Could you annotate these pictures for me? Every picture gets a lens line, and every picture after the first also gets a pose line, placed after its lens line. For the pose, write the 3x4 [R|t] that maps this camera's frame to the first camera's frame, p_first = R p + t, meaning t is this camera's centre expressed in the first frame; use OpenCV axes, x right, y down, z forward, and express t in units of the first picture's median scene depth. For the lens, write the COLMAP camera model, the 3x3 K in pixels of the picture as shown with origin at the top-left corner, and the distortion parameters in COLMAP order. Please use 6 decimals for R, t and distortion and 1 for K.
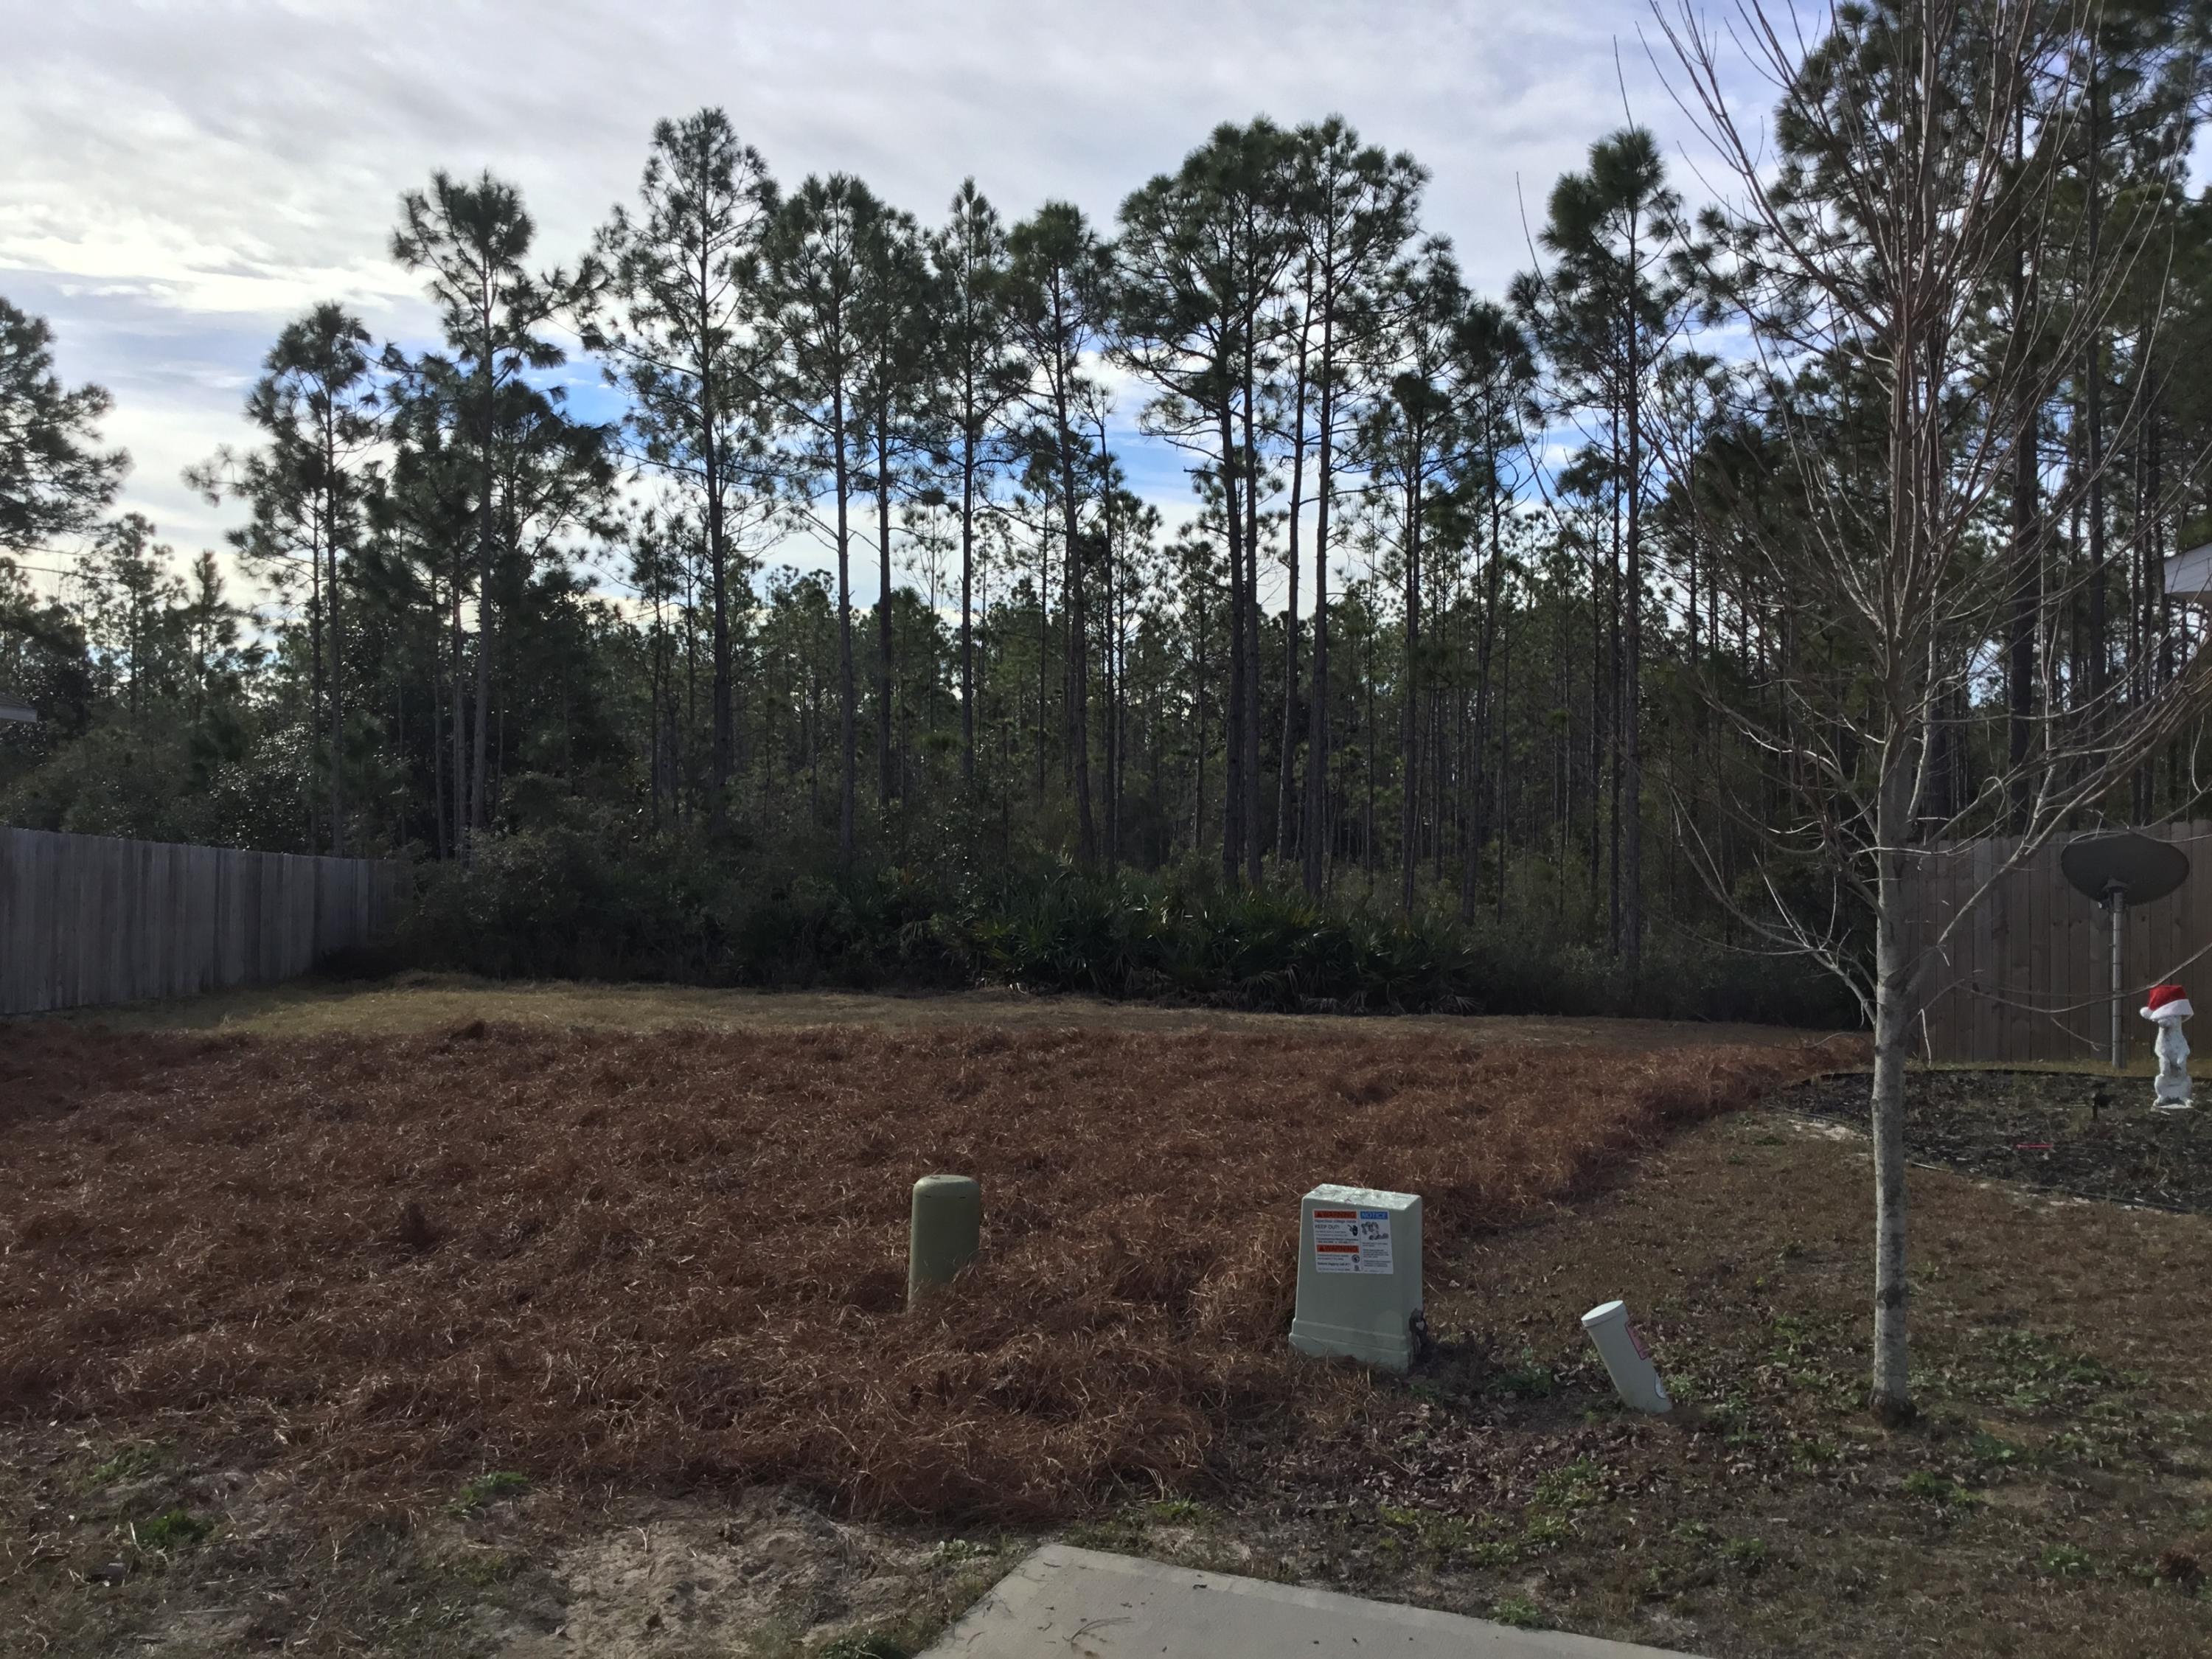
lens RADIAL K [[1992.6, 0, 1138.8], [0, 1992.6, 824.9], [0, 0, 1]] dist [0.030899, -0.061423]
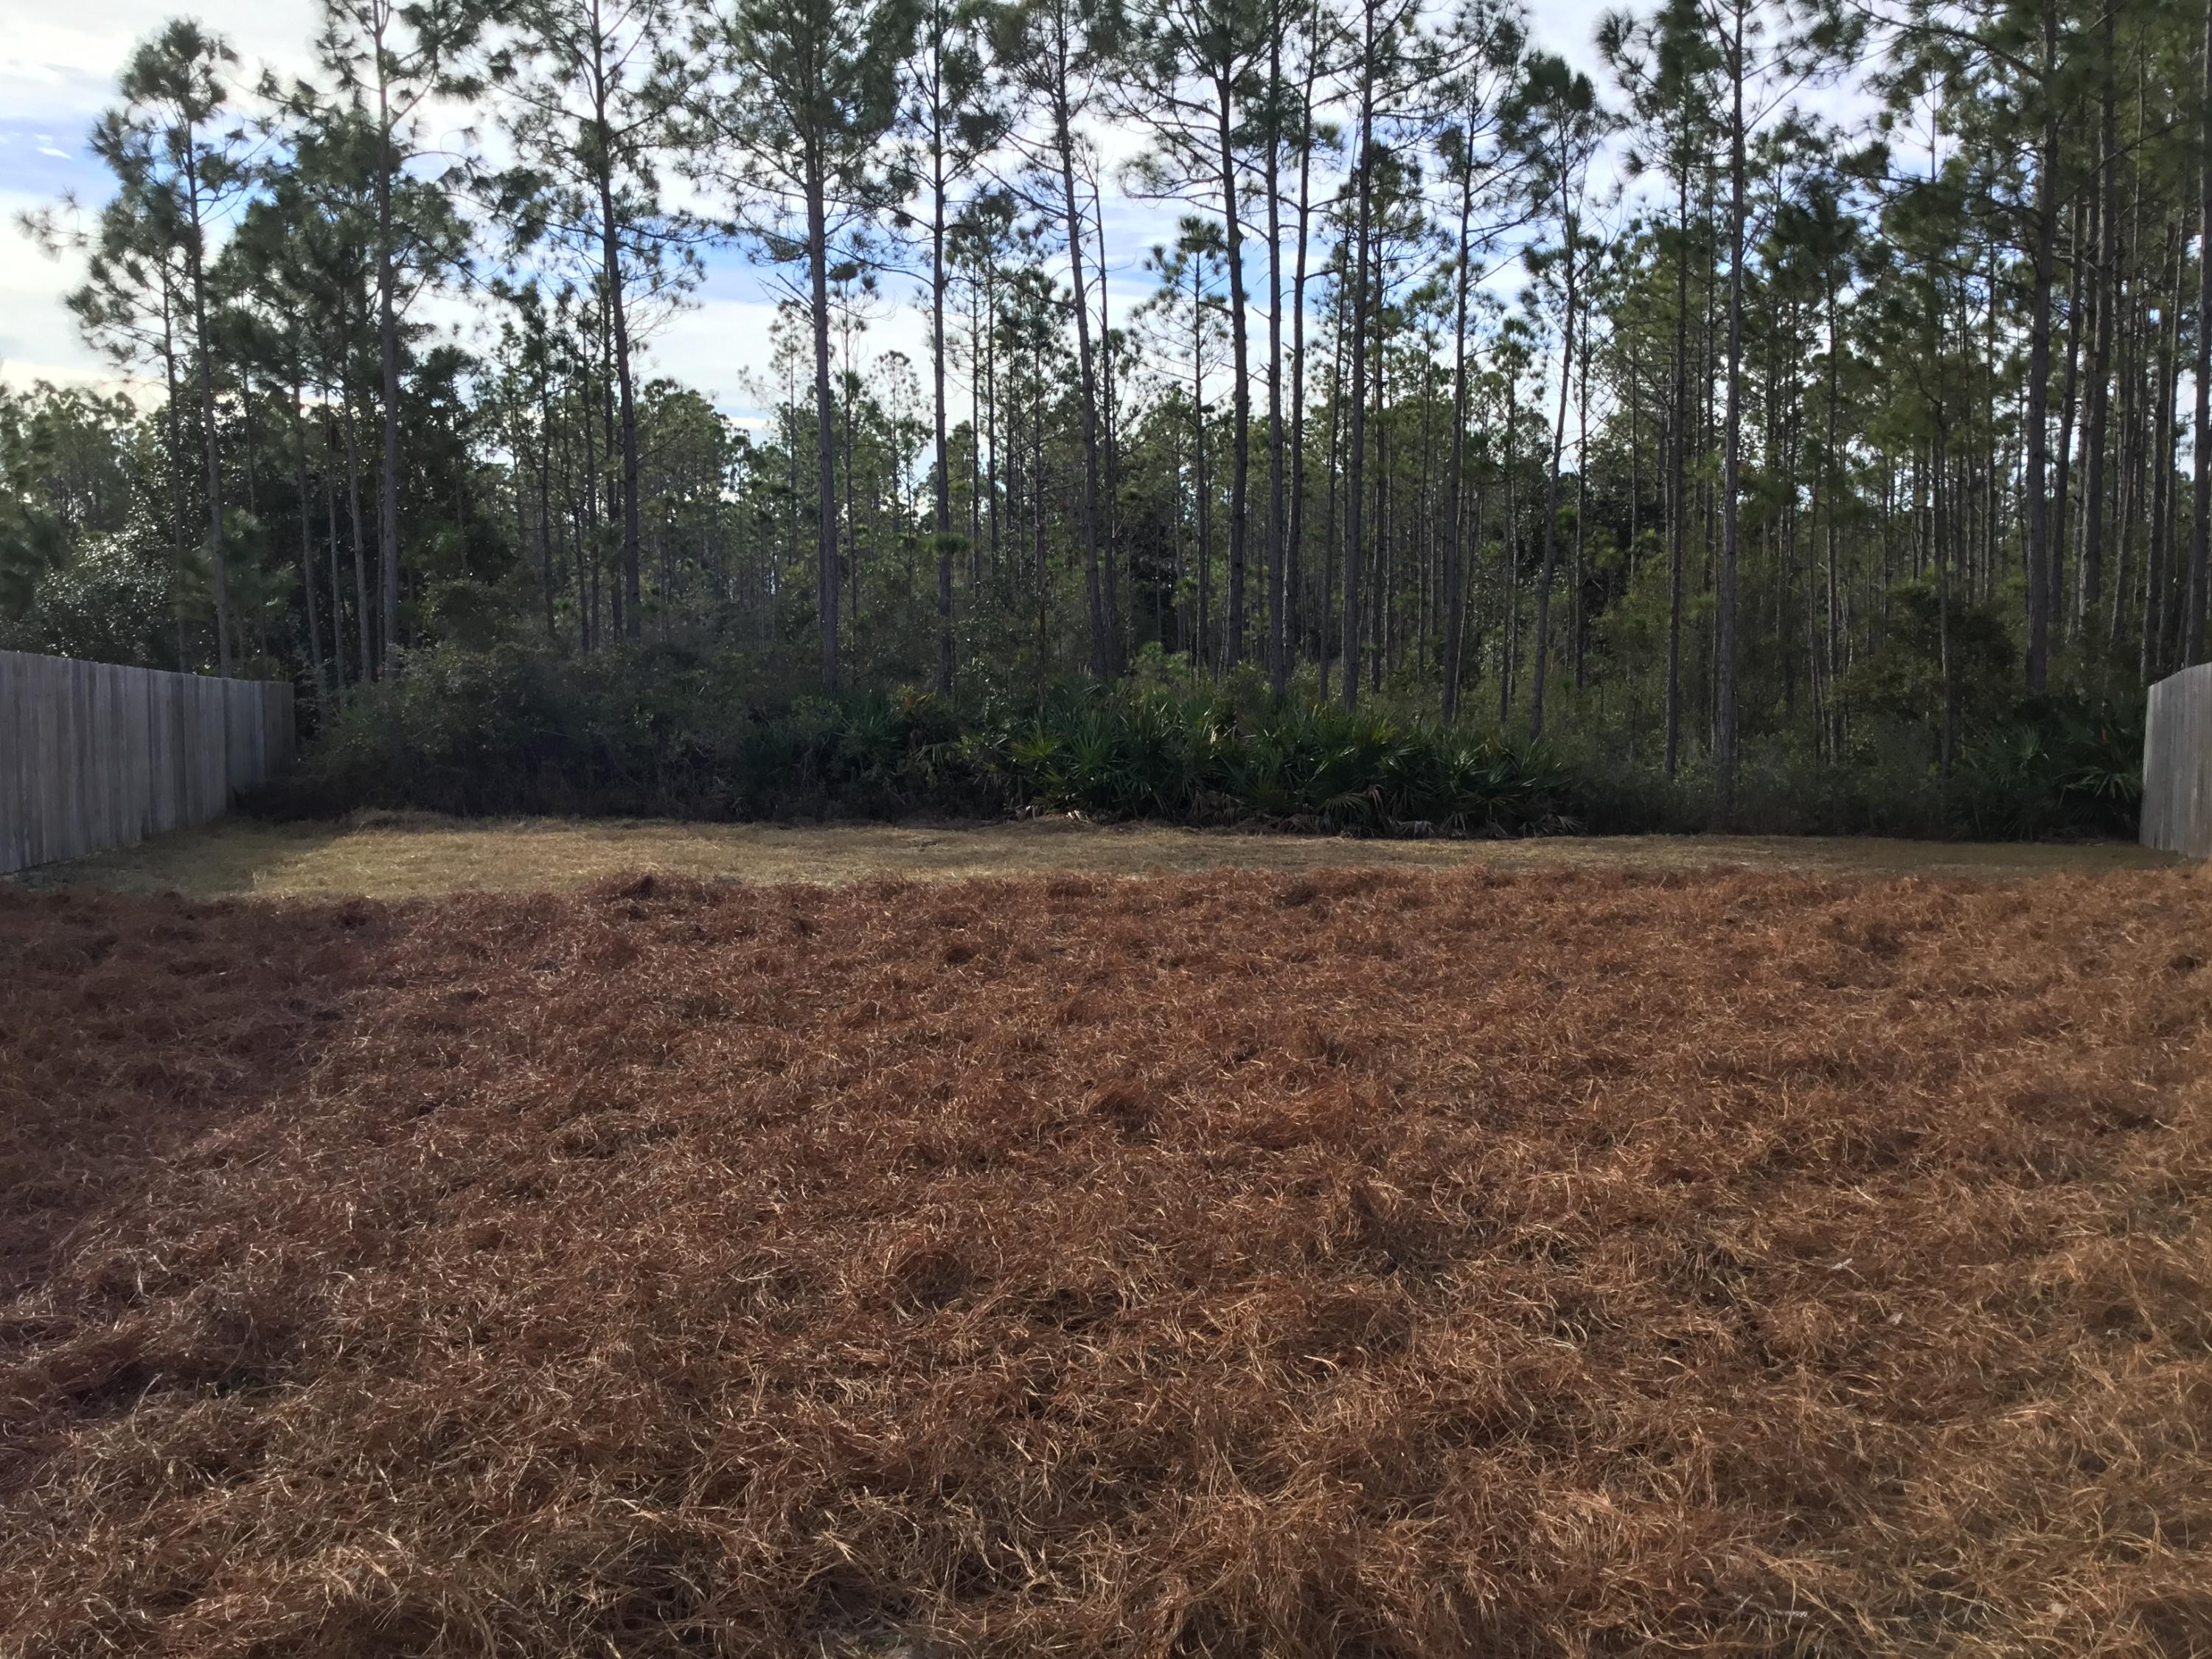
lens RADIAL K [[1992.6, 0, 1122.6], [0, 1992.6, 833.6], [0, 0, 1]] dist [0.030899, -0.061423]
pose [[0.991777, -0.020439, 0.126337, -0.125406], [0.007917, 0.995073, 0.098830, 0.000507], [-0.127735, -0.097017, 0.987052, 0.086994]]
